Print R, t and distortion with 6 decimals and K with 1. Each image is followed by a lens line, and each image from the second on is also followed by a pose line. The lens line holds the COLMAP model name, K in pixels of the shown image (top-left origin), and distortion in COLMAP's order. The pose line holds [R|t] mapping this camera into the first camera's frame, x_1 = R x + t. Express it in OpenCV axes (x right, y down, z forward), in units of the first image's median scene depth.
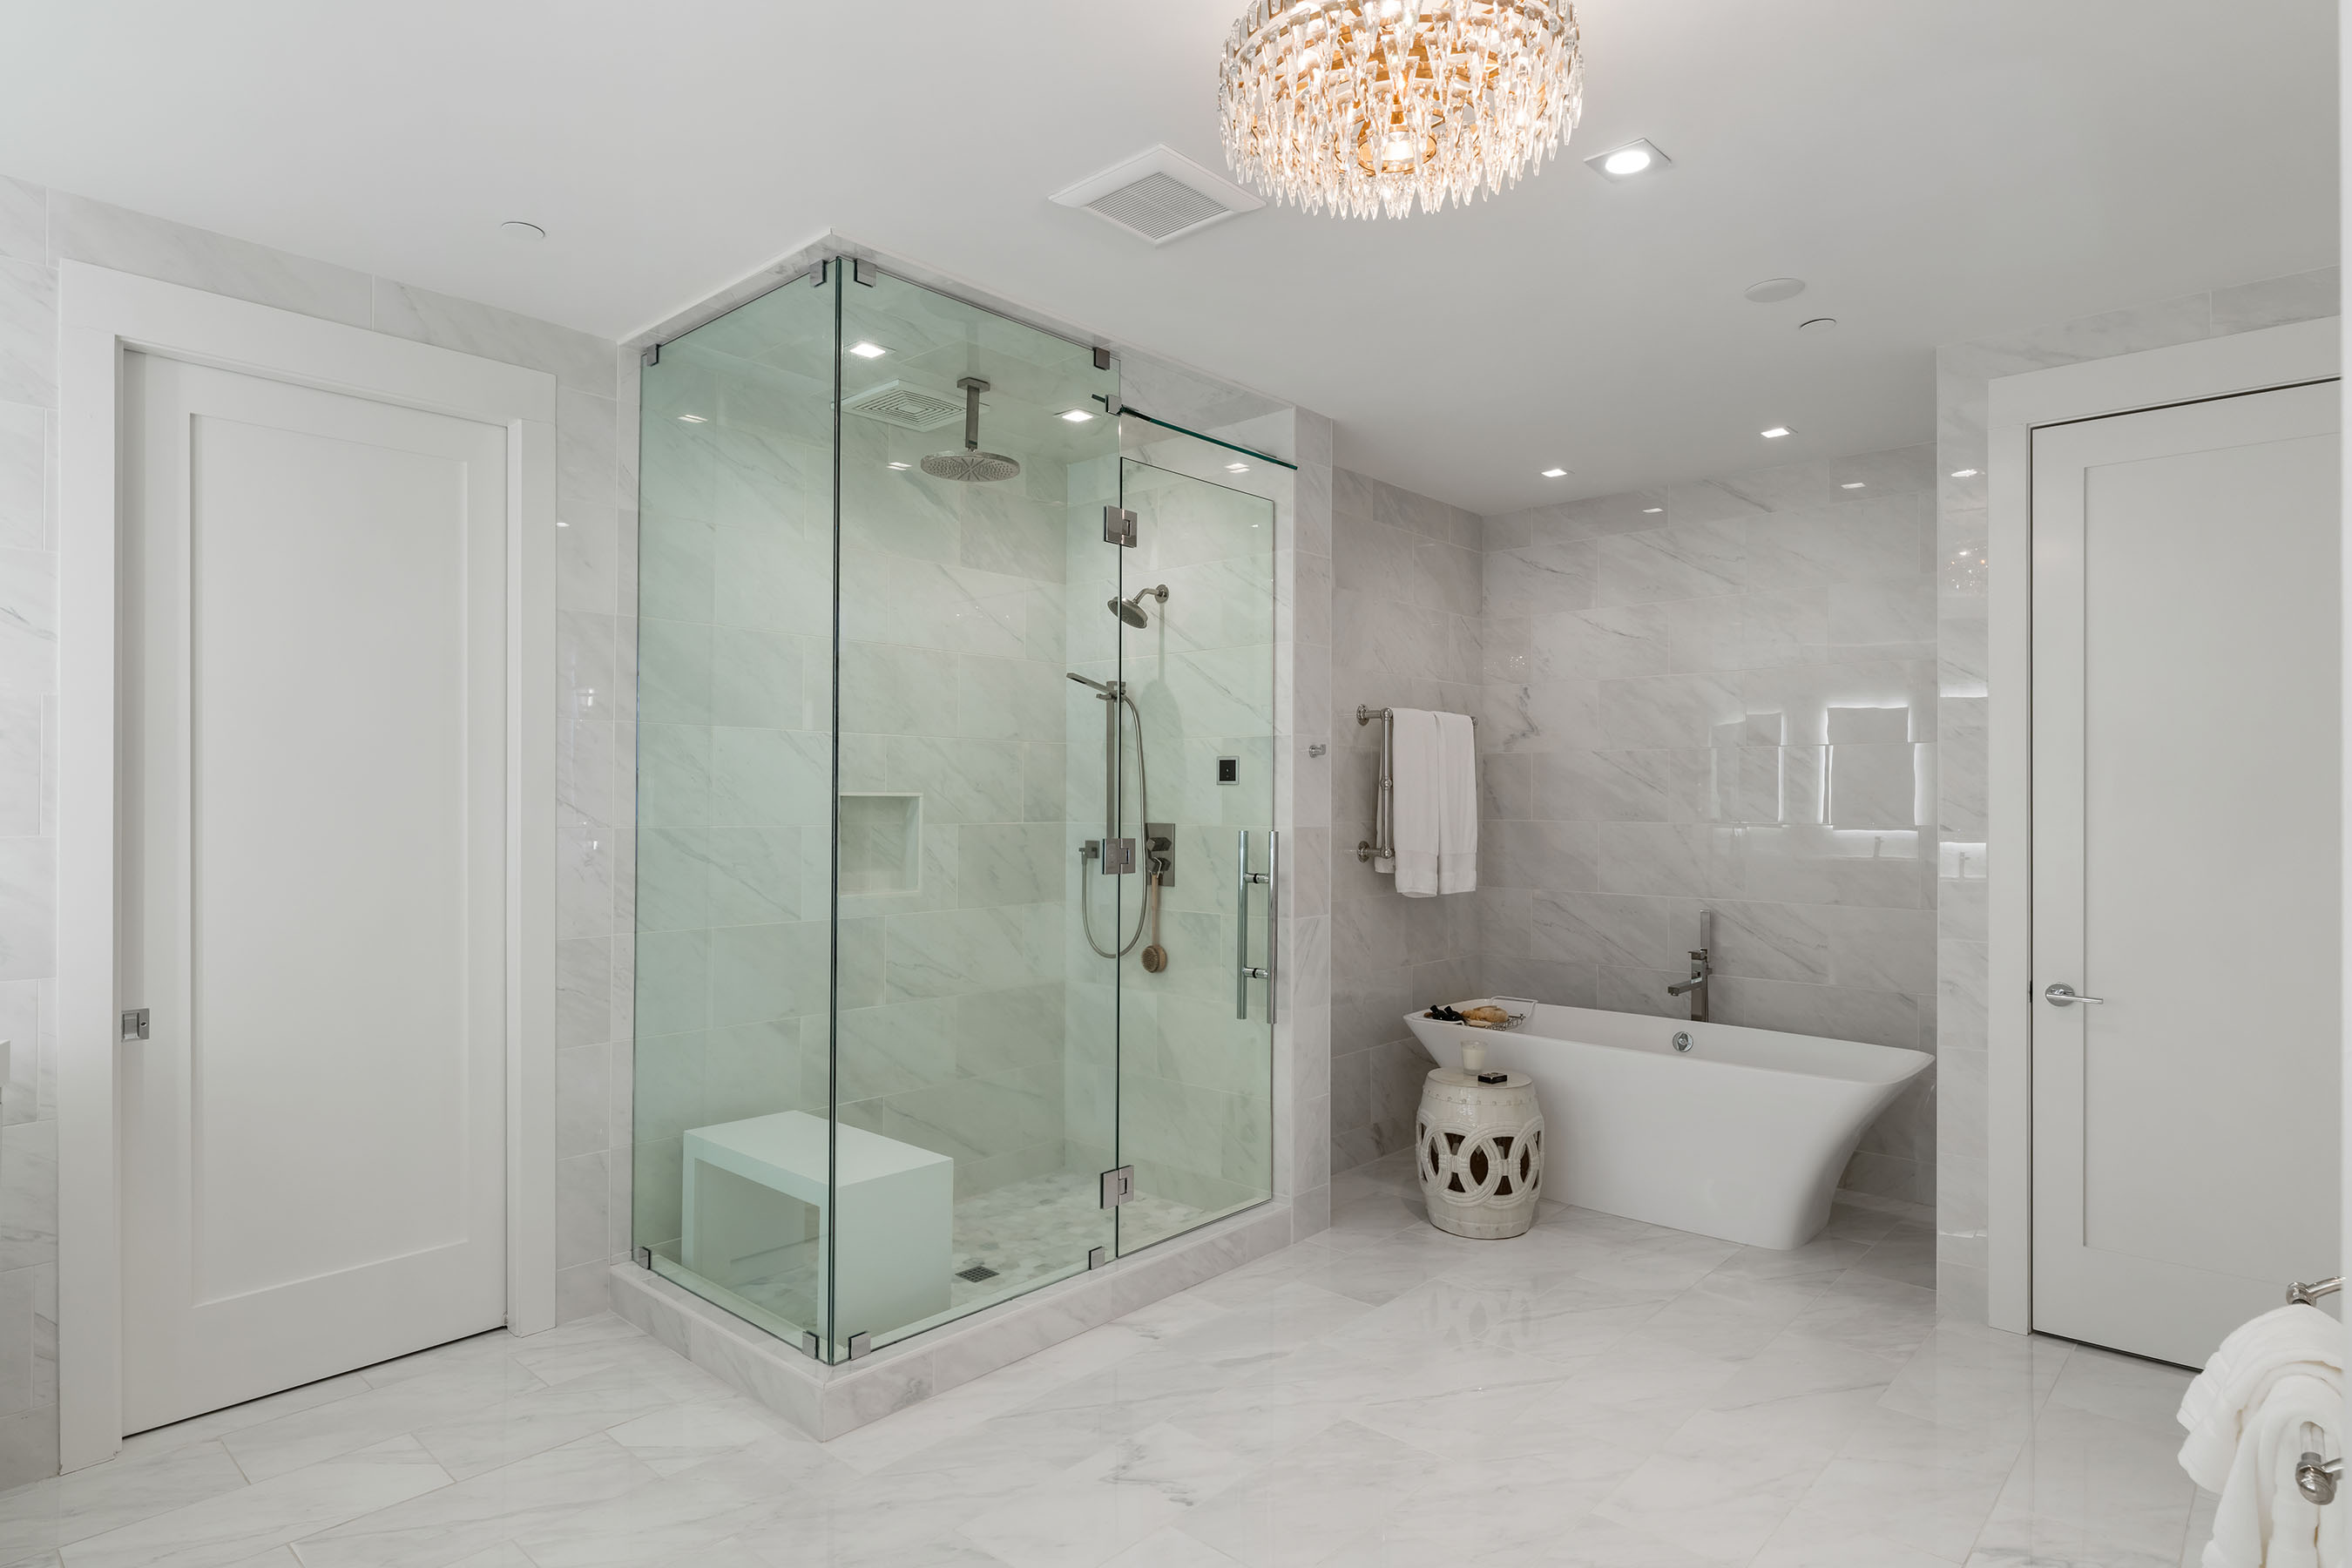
lens RADIAL K [[1279.6, 0, 1174.3], [0, 1279.6, 795.0], [0, 0, 1]] dist [-0.002070, -0.000246]
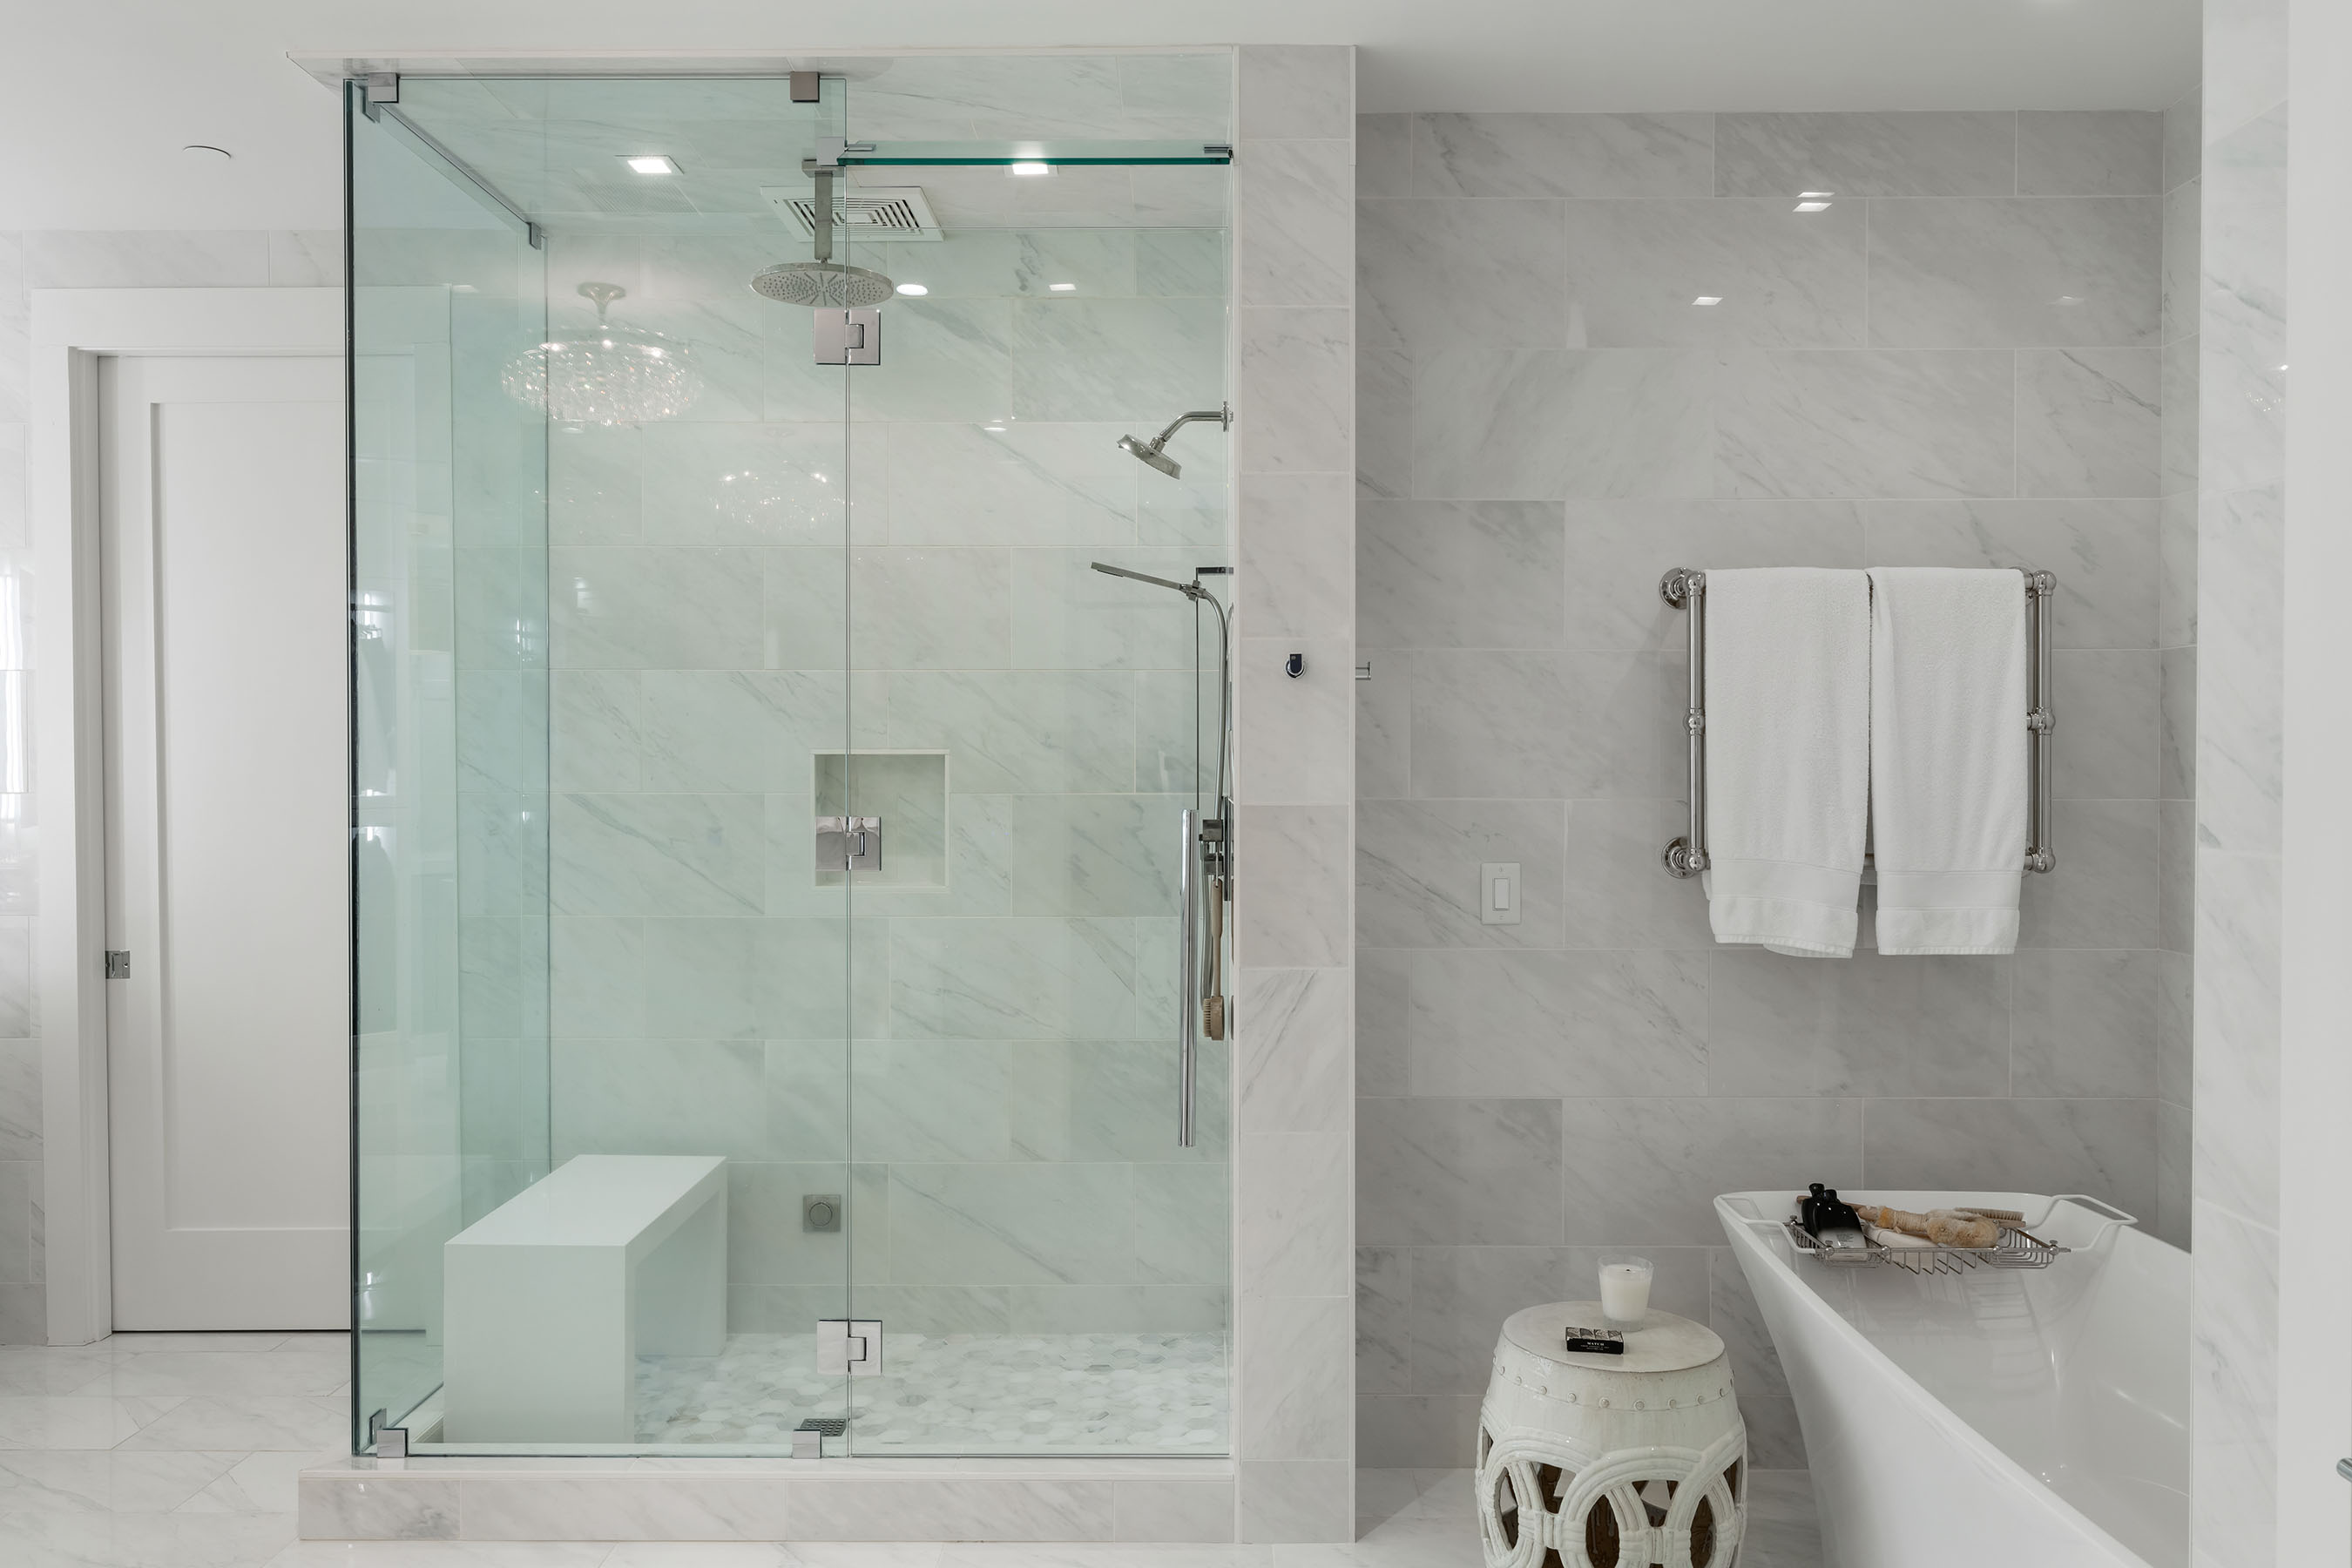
lens RADIAL K [[1756.6, 0, 1176.0], [0, 1756.6, 784.0], [0, 0, 1]] dist [0.003505, 0.002966]
pose [[0.662097, 0.005718, -0.749397, 0.672273], [0.005813, 0.999902, 0.012766, 0.006396], [0.749396, -0.012808, 0.661998, 0.483722]]
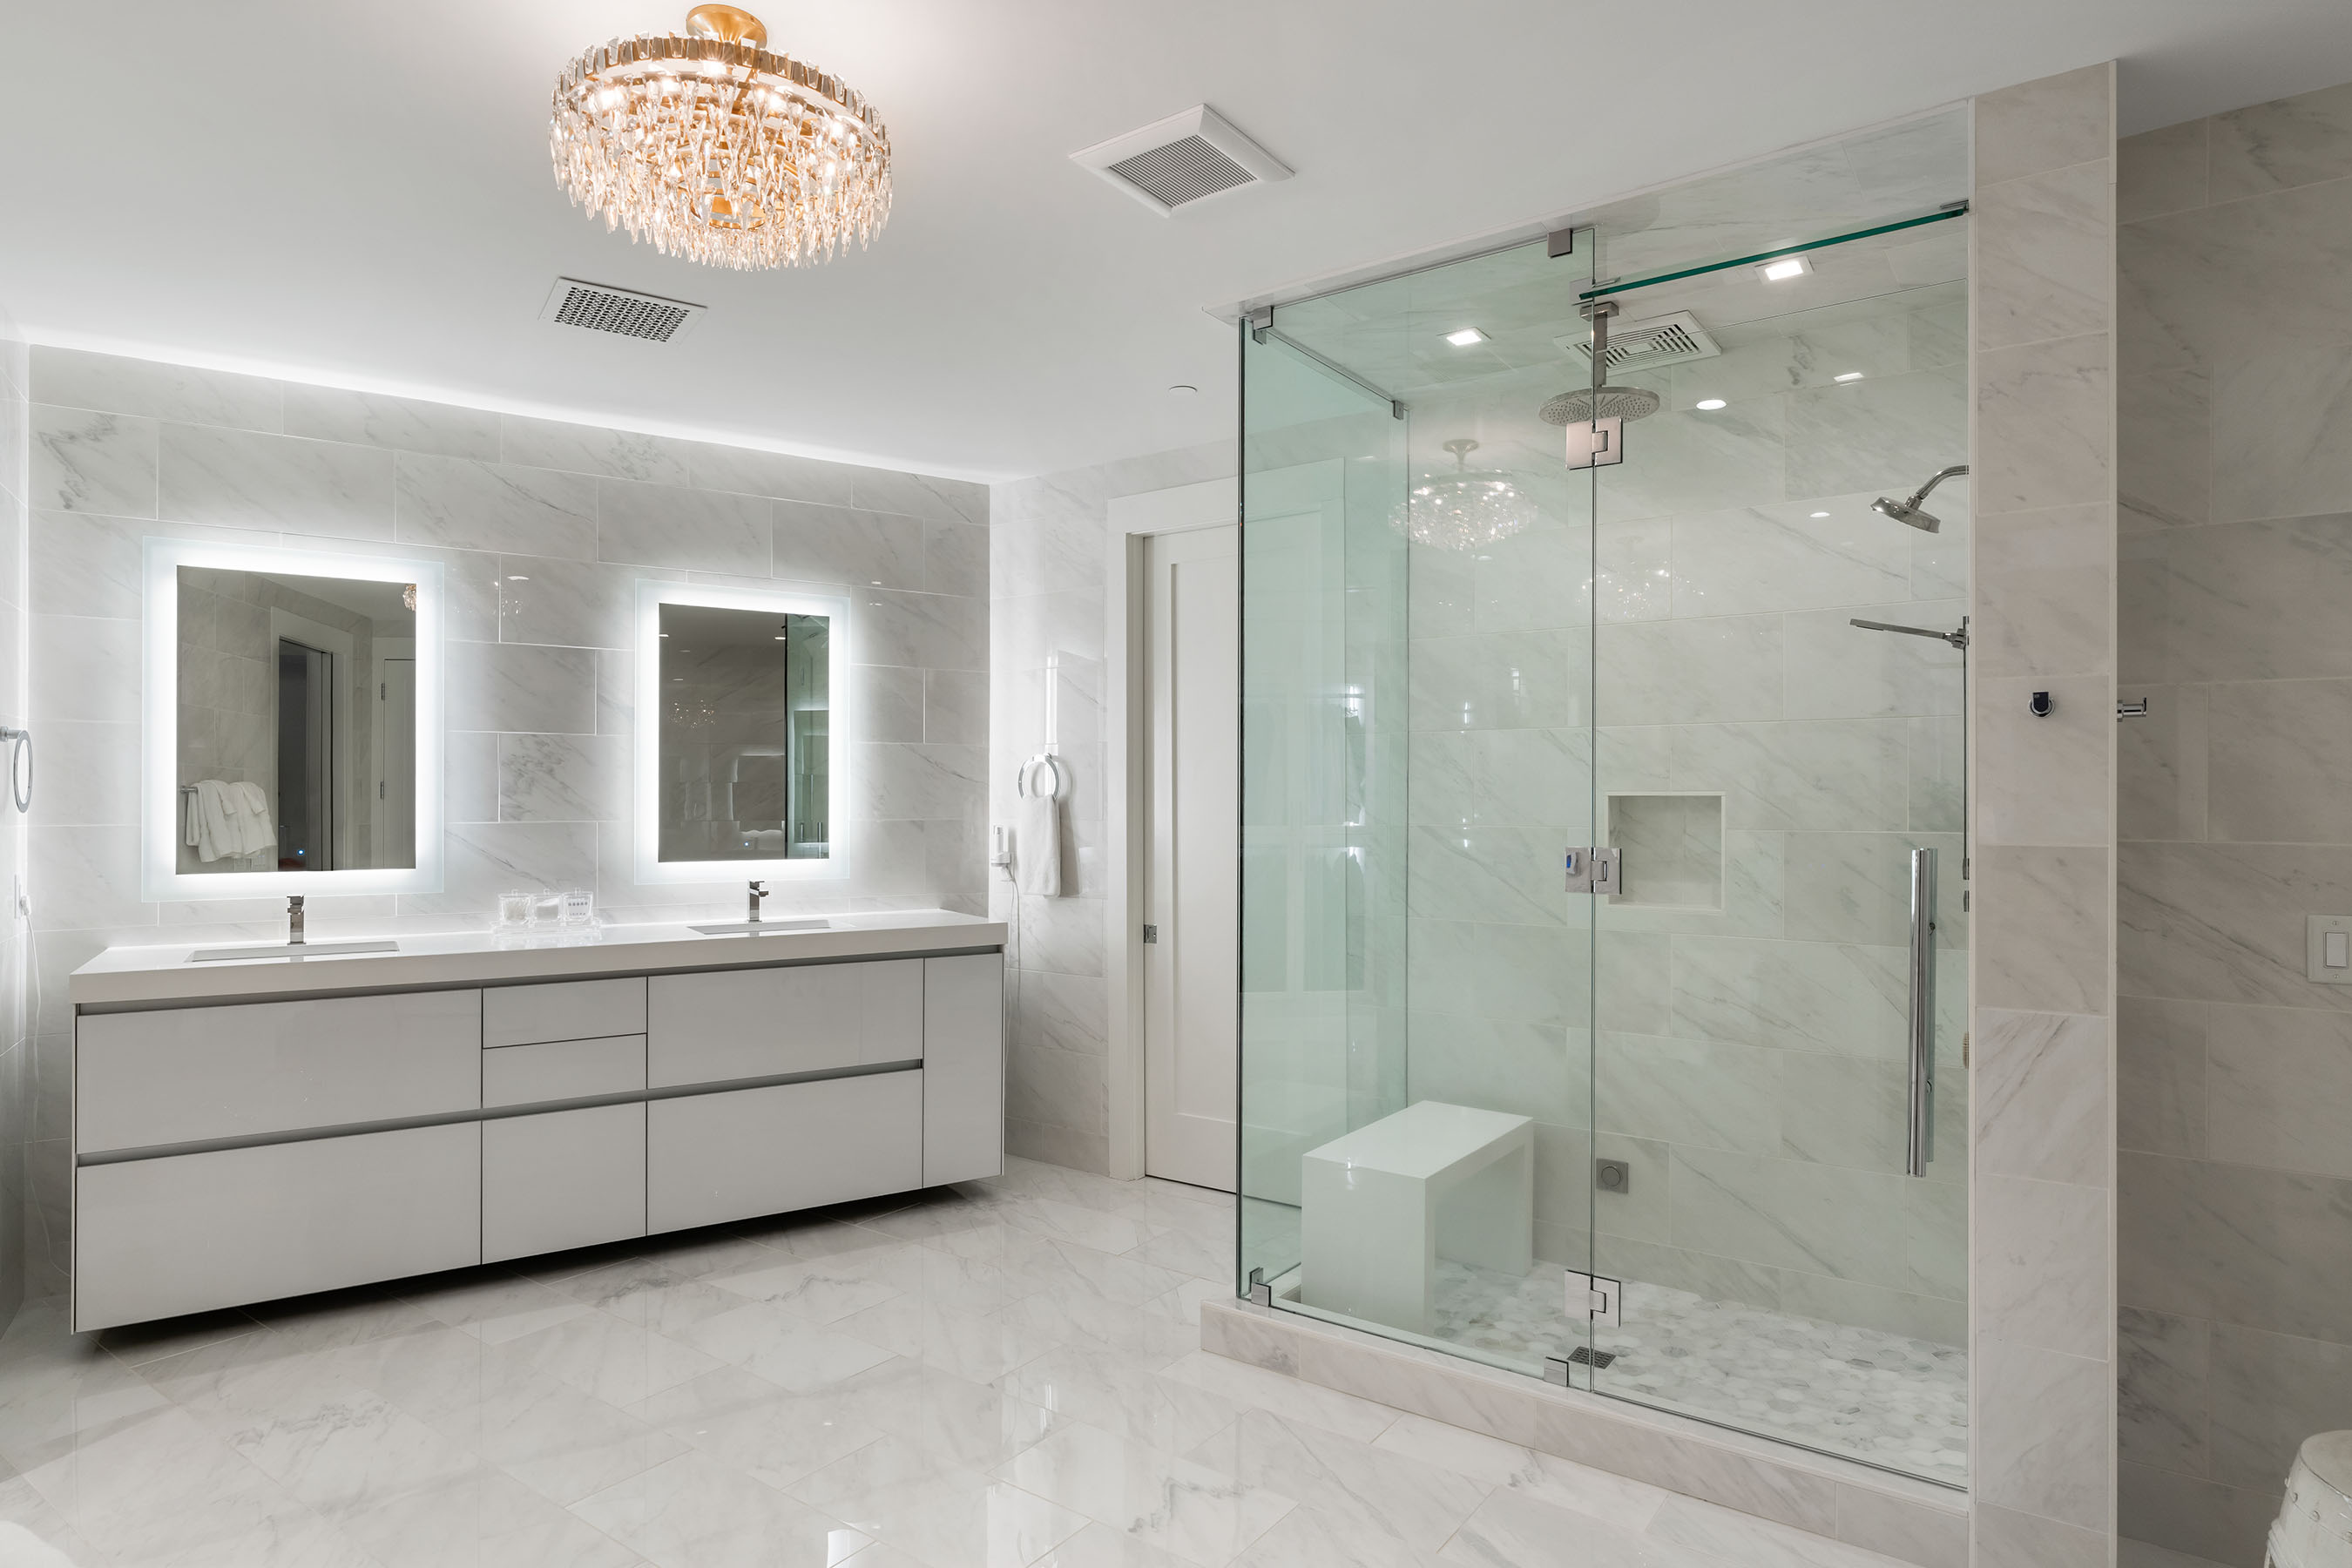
lens RADIAL K [[1293.9, 0, 1187.9], [0, 1293.9, 799.0], [0, 0, 1]] dist [0.000104, 0.000630]
pose [[0.116796, -0.006196, -0.993137, 0.639912], [0.001780, 0.999980, -0.006030, 0.008284], [0.993154, -0.001064, 0.116804, 0.605752]]
